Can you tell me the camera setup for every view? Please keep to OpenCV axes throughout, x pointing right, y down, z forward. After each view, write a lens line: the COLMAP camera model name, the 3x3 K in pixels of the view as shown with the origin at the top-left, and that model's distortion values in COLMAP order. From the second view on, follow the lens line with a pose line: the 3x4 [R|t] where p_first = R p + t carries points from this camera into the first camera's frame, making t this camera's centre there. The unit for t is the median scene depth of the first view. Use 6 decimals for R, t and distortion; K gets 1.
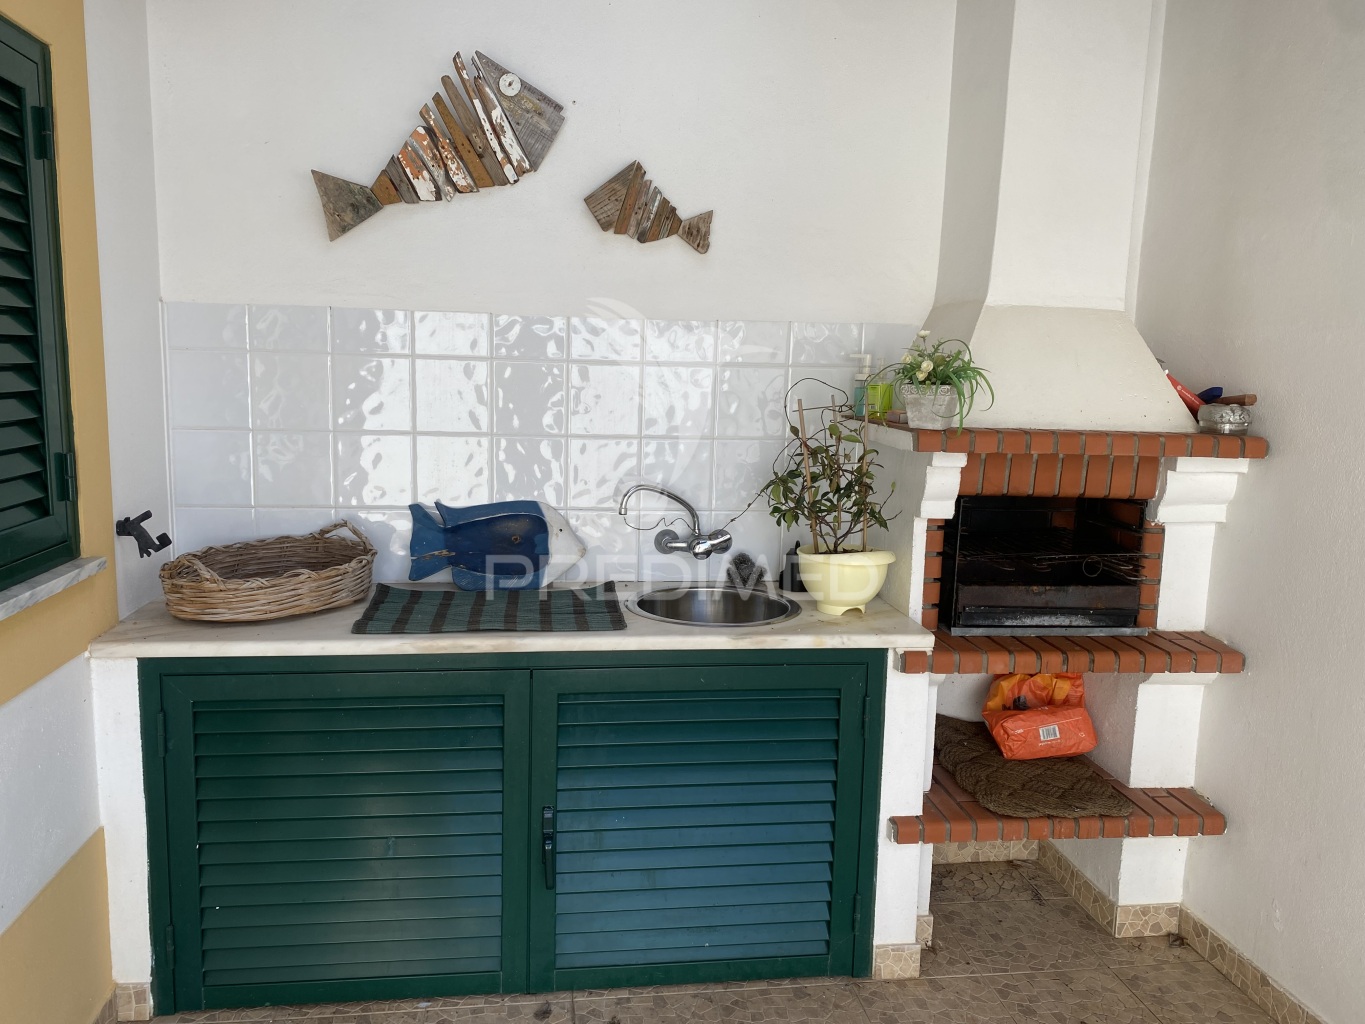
lens RADIAL K [[1050.8, 0, 673.0], [0, 1050.8, 517.1], [0, 0, 1]] dist [0.003987, 0.005857]
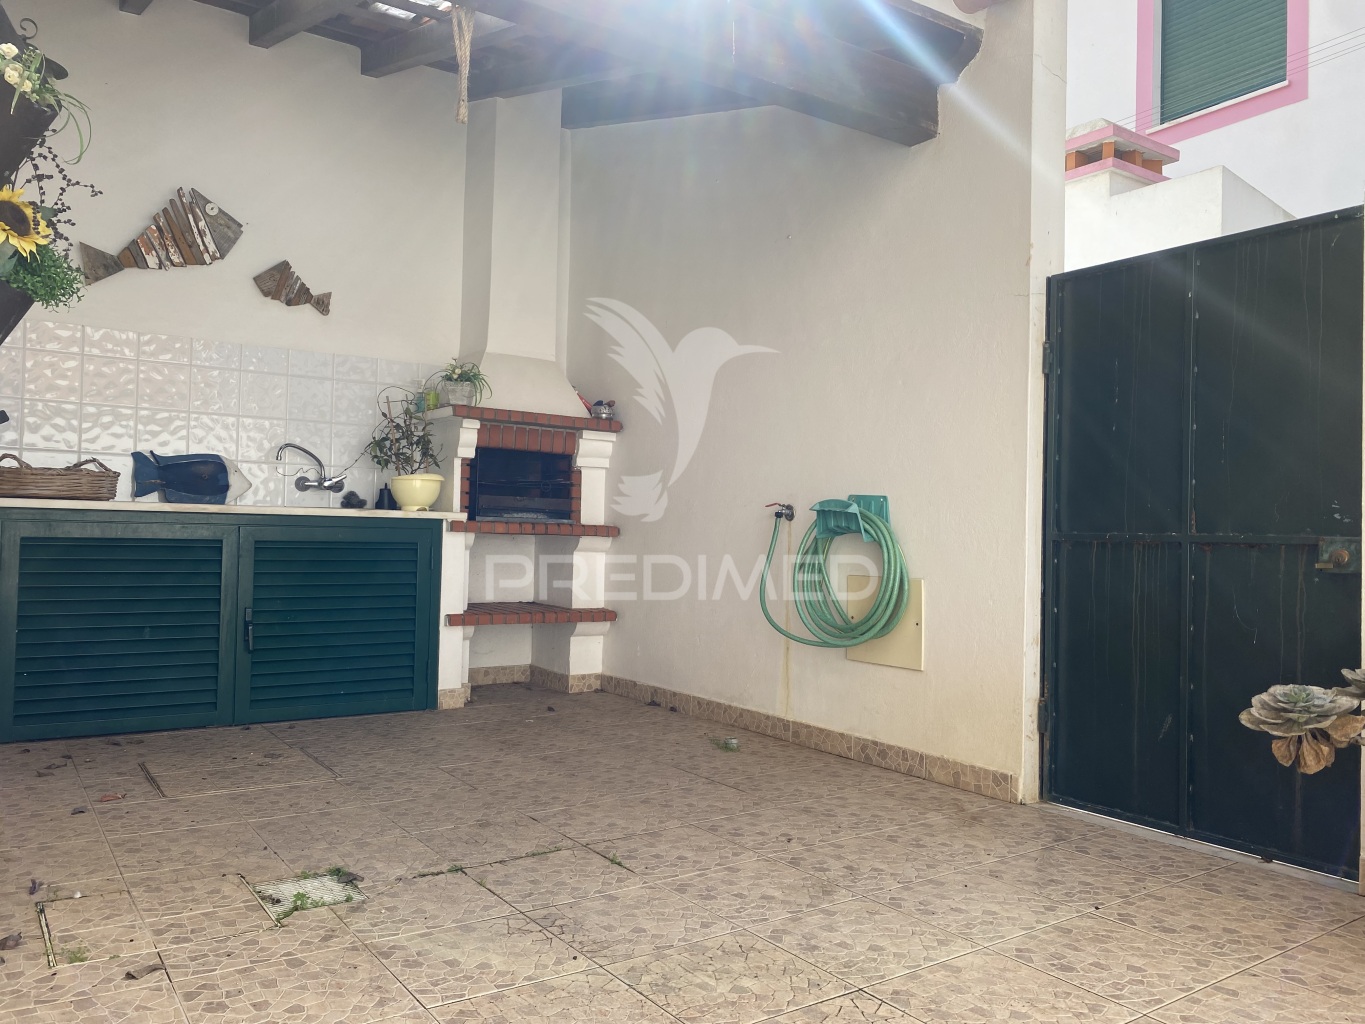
lens RADIAL K [[1027.5, 0, 682.5], [0, 1027.5, 512.0], [0, 0, 1]] dist [0.089912, -0.120627]
pose [[0.895941, 0.004054, 0.444155, -0.217697], [0.067541, 0.987087, -0.145252, 0.380311], [-0.439008, 0.160136, 0.884097, -0.775068]]
